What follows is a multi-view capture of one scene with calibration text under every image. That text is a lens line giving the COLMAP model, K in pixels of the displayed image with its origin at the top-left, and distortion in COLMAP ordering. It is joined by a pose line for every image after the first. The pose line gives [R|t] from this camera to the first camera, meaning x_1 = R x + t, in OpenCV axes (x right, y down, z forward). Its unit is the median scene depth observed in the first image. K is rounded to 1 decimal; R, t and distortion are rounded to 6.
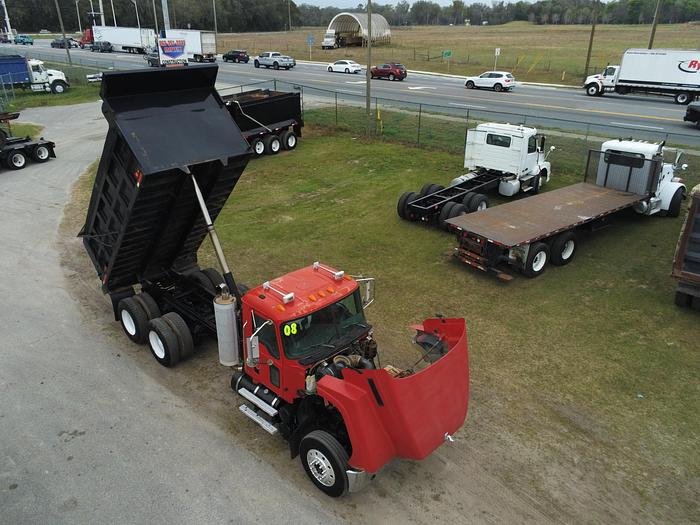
lens RADIAL K [[537.0, 0, 346.1], [0, 537.0, 264.5], [0, 0, 1]] dist [0.001442, 0.004759]
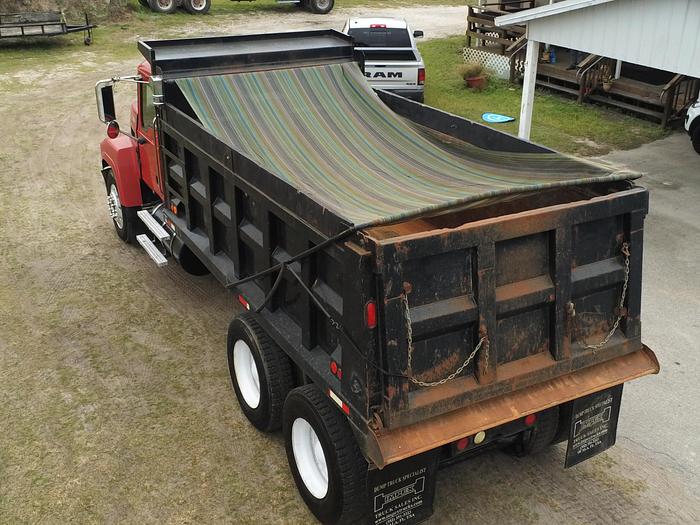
lens RADIAL K [[788.3, 0, 351.6], [0, 788.3, 258.9], [0, 0, 1]] dist [0.016997, 0.000000]
pose [[-0.954427, -0.142352, 0.262306, -0.281568], [0.106569, 0.658410, 0.745077, -0.276169], [-0.278768, 0.739075, -0.613234, 0.920519]]
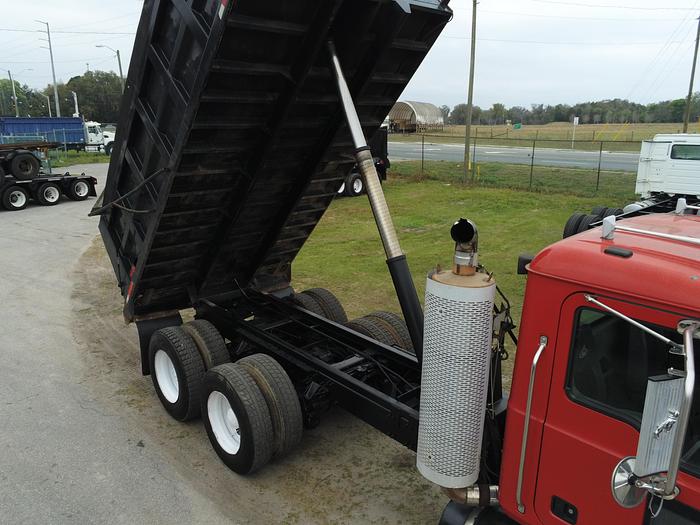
lens RADIAL K [[537.0, 0, 348.4], [0, 537.0, 262.1], [0, 0, 1]] dist [0.001442, 0.004759]
pose [[0.997571, 0.016098, -0.067773, -0.140748], [-0.027882, 0.983871, -0.176693, 0.060064], [0.063836, 0.178154, 0.981930, 0.345471]]
